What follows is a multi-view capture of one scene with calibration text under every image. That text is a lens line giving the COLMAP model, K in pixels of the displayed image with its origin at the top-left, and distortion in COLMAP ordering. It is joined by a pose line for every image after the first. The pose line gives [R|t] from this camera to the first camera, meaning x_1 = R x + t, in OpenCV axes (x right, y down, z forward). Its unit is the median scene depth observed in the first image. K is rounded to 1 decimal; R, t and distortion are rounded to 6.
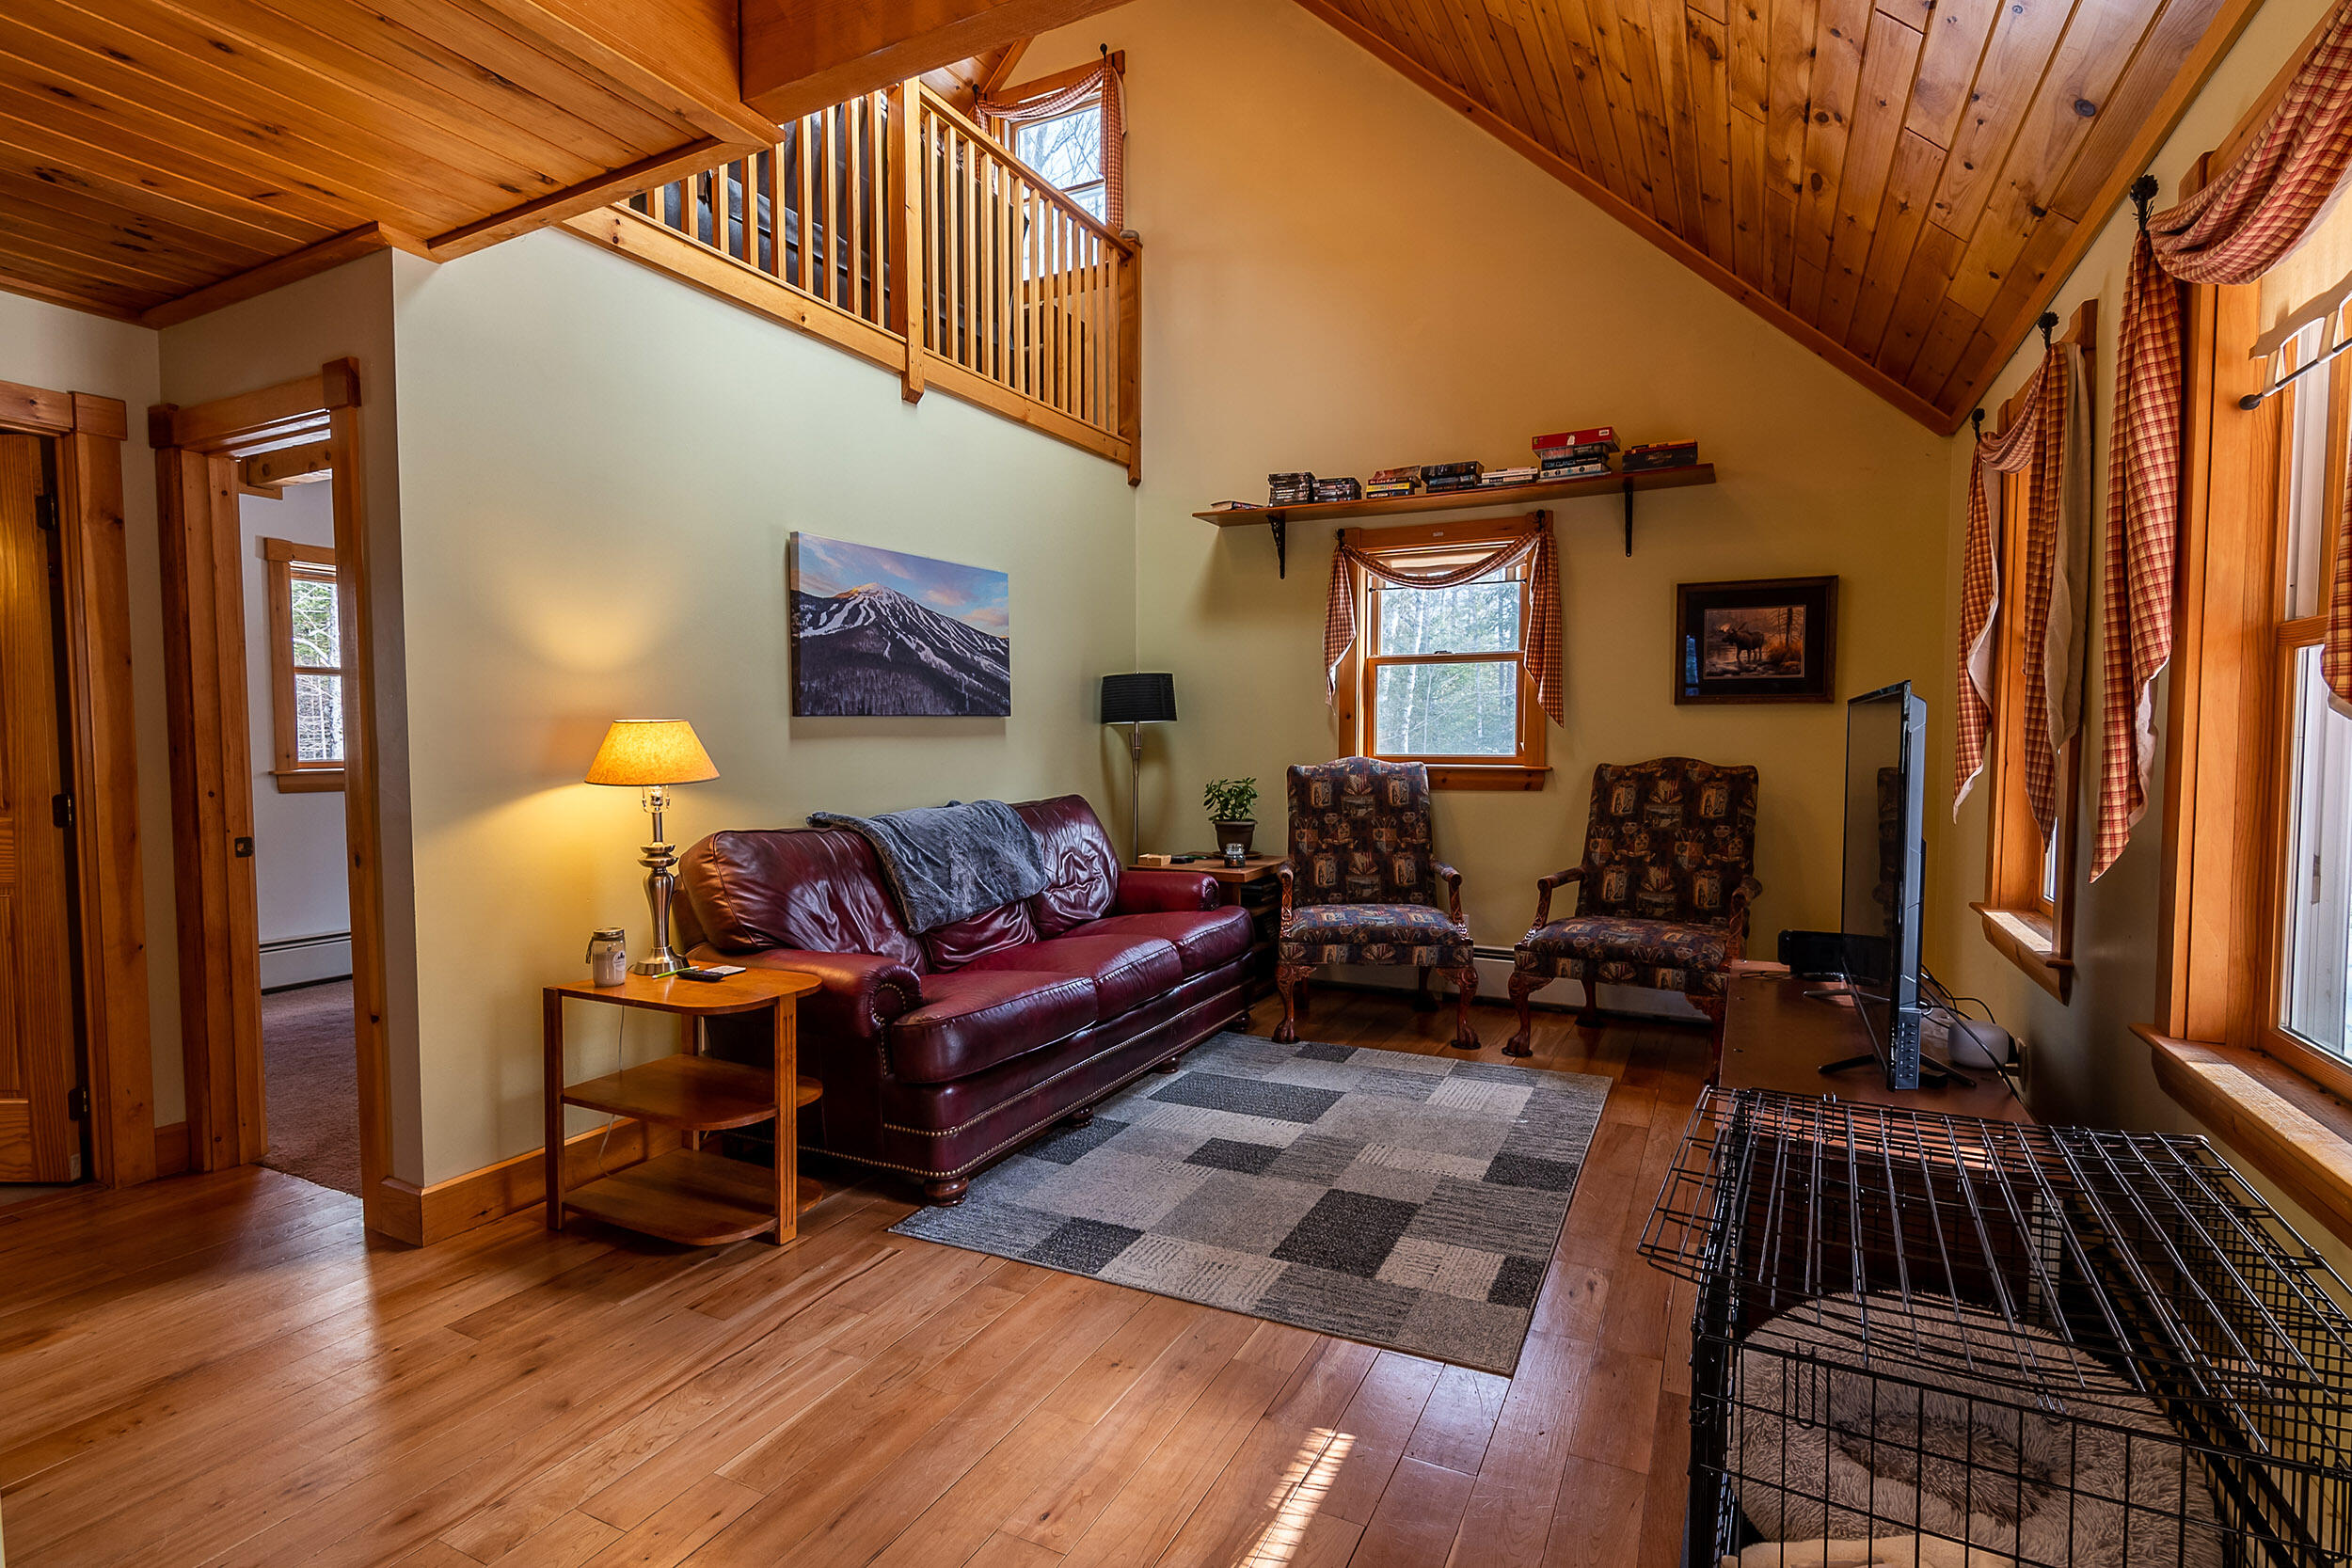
lens RADIAL K [[1134.6, 0, 1162.9], [0, 1134.6, 792.1], [0, 0, 1]] dist [0.003320, 0.000816]
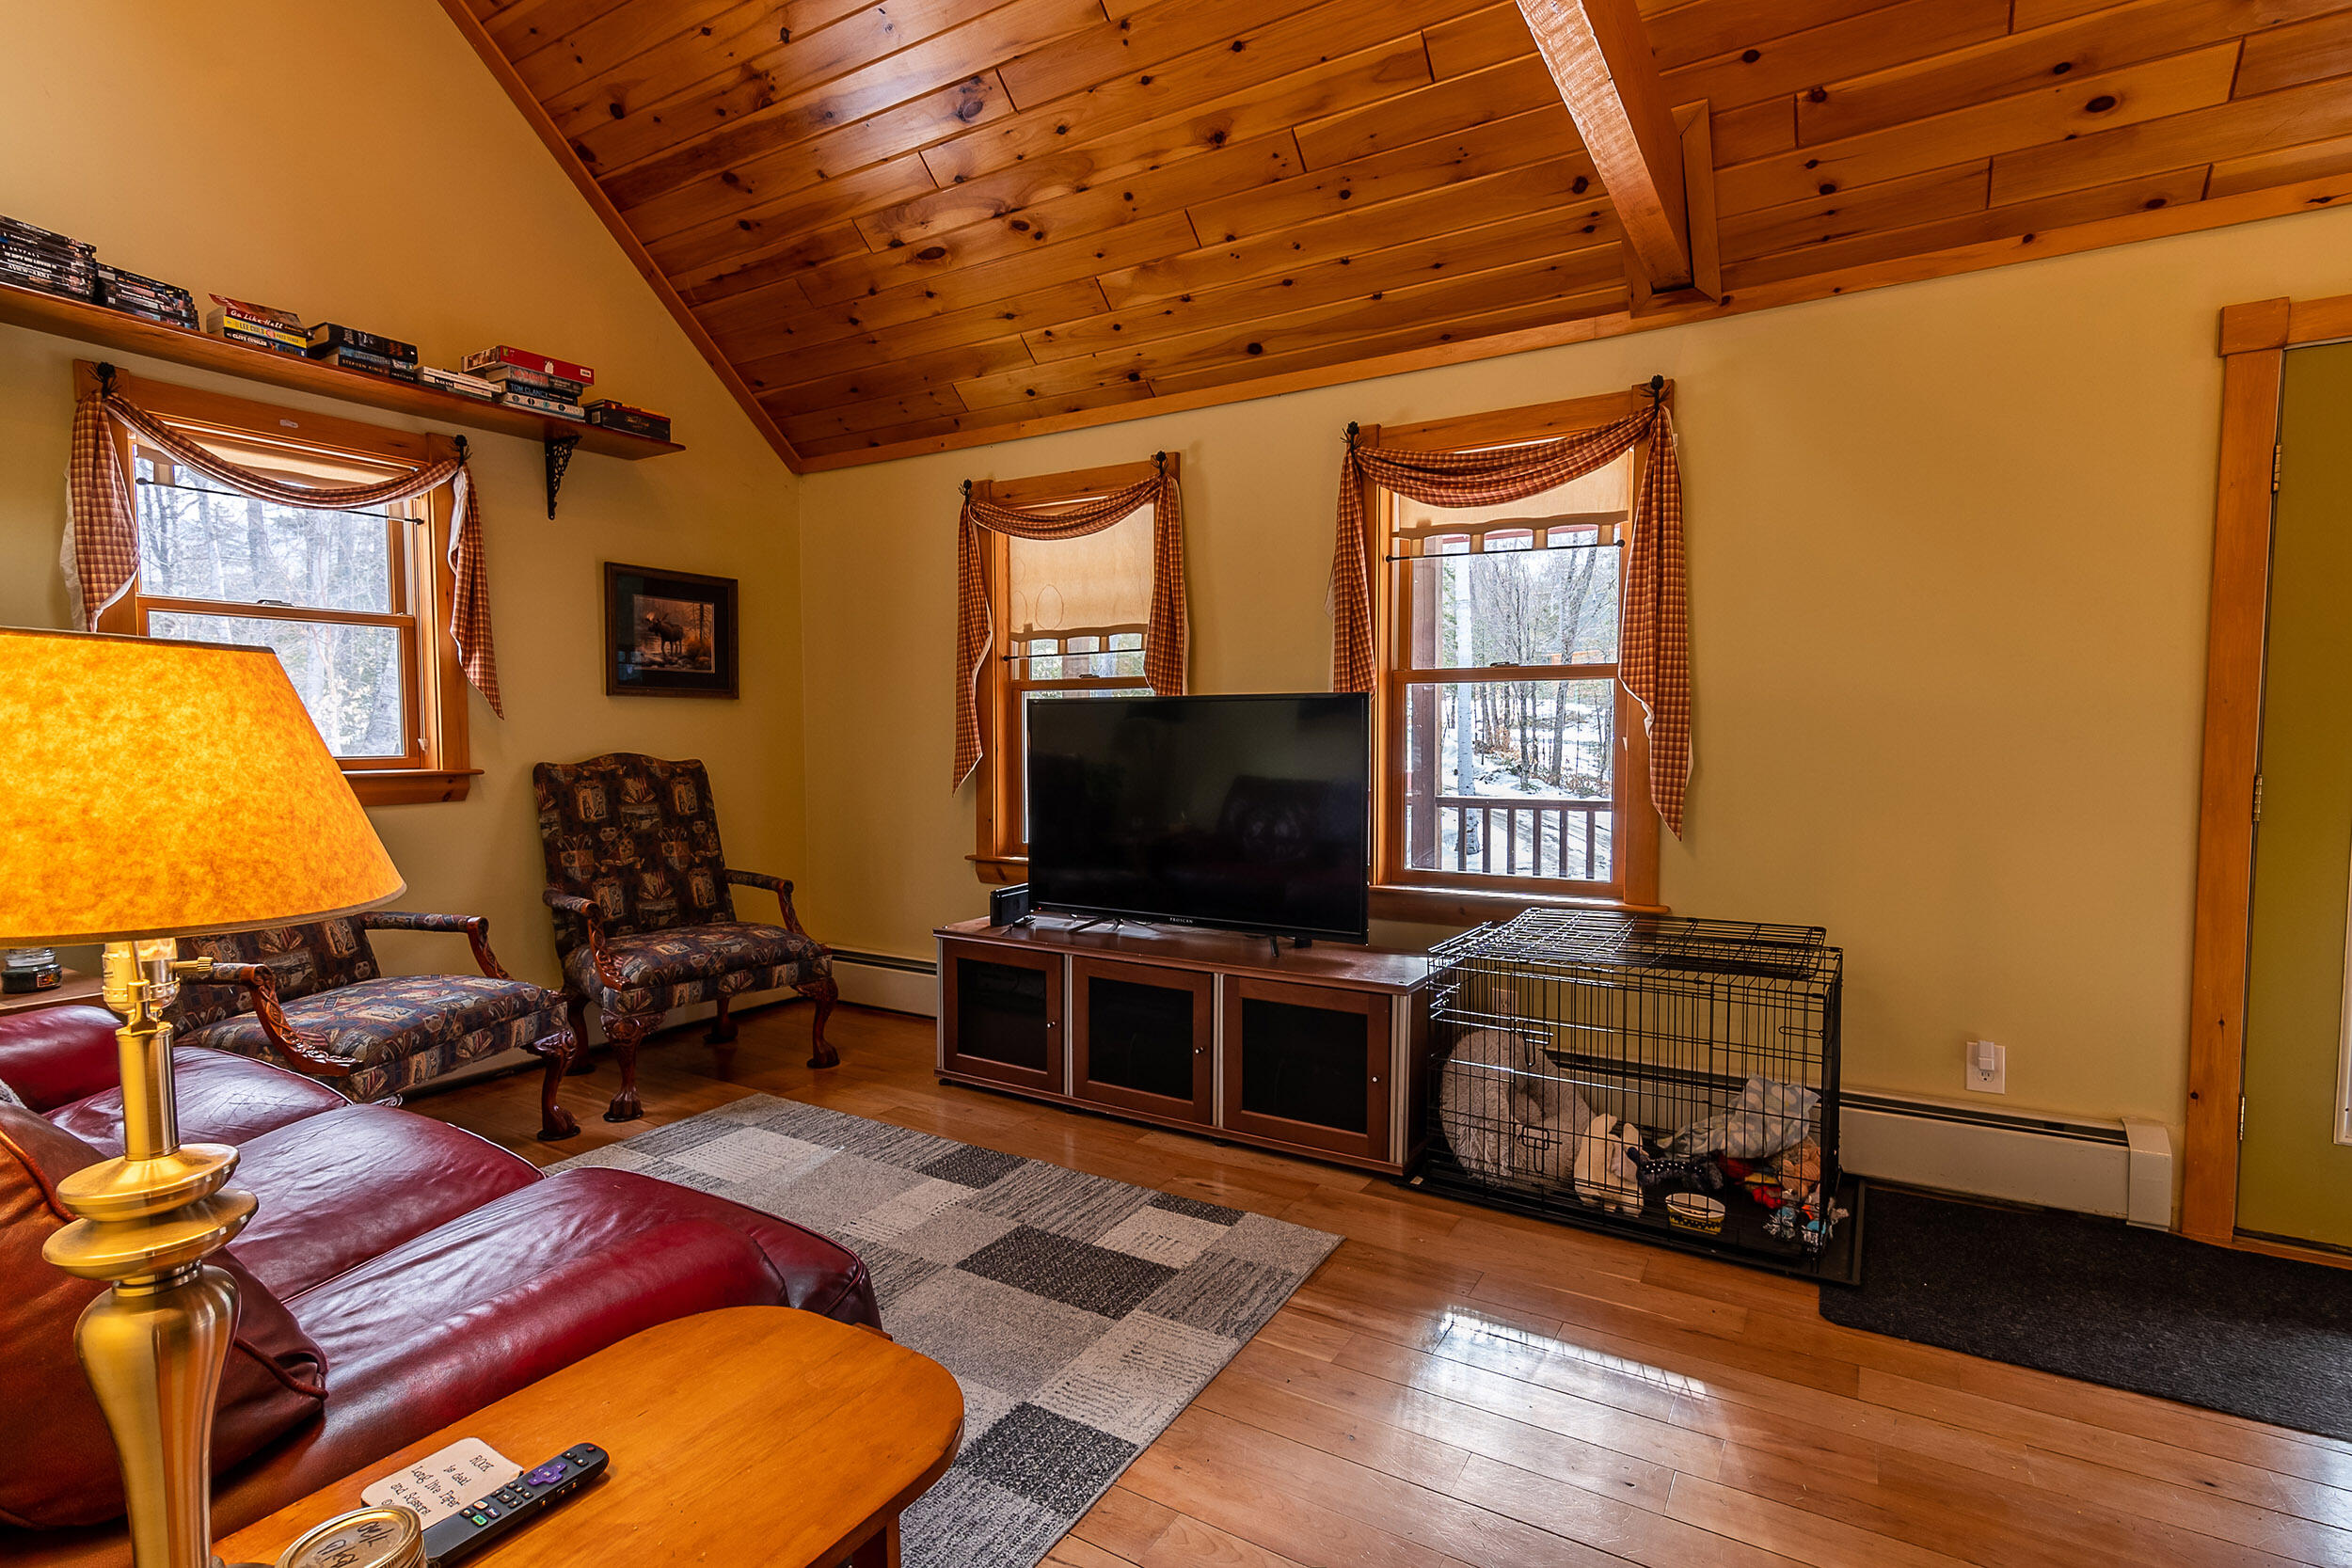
lens RADIAL K [[1134.6, 0, 1162.9], [0, 1134.6, 792.1], [0, 0, 1]] dist [0.003320, 0.000816]
pose [[0.081888, -0.052205, 0.995273, -0.436414], [0.052663, 0.997459, 0.047987, -0.020862], [-0.995249, 0.048484, 0.084430, 0.506839]]
